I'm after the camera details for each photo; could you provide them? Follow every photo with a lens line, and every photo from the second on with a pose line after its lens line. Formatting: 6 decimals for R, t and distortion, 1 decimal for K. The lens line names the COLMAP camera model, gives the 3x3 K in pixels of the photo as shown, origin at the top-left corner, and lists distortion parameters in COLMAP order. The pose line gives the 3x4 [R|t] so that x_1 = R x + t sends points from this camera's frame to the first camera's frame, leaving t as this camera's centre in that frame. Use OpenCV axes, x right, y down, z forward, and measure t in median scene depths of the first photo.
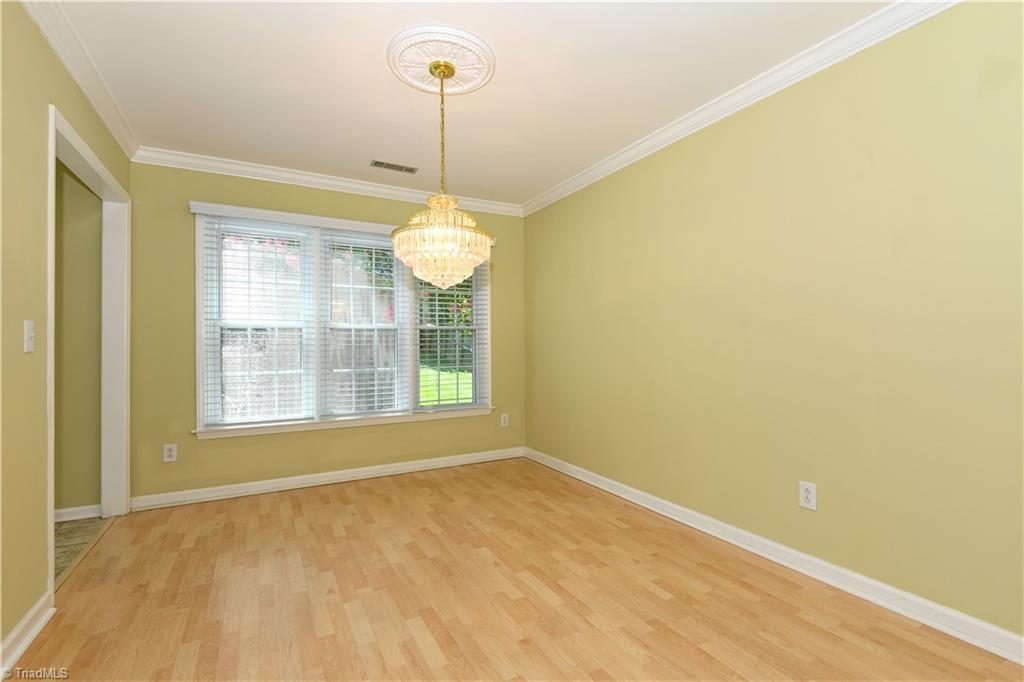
lens RADIAL K [[477.1, 0, 518.4], [0, 477.1, 343.5], [0, 0, 1]] dist [0.031192, -0.025213]
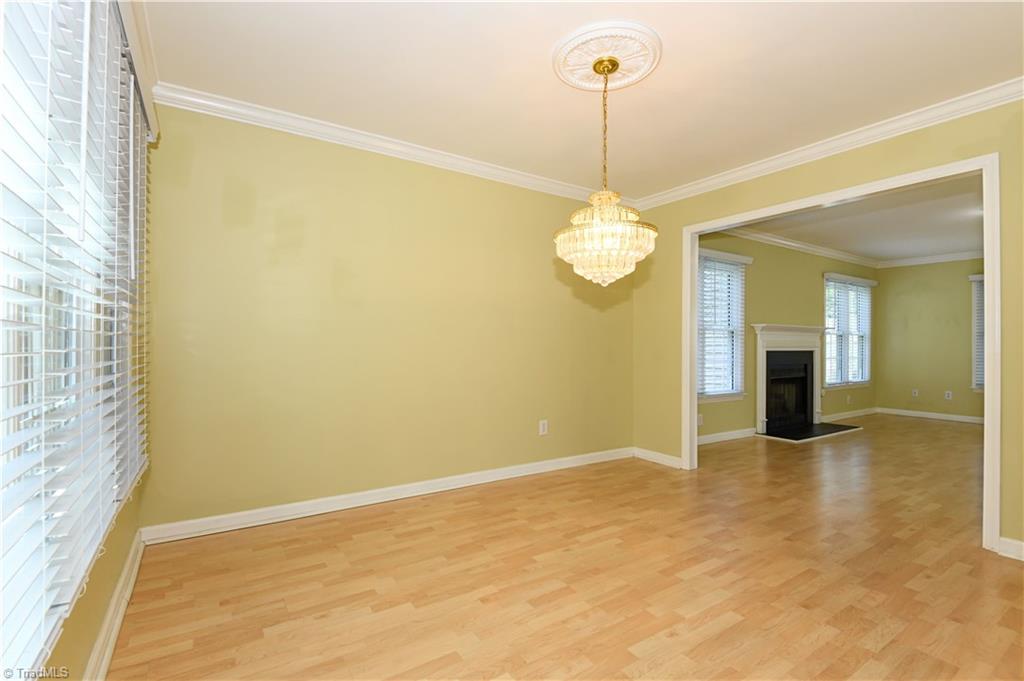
lens RADIAL K [[477.1, 0, 518.4], [0, 477.1, 343.0], [0, 0, 1]] dist [0.031192, -0.025213]
pose [[-0.101351, 0.000169, 0.994851, -0.909383], [-0.008940, 0.999959, -0.001081, 0.010556], [-0.994811, -0.009004, -0.101345, 1.033083]]
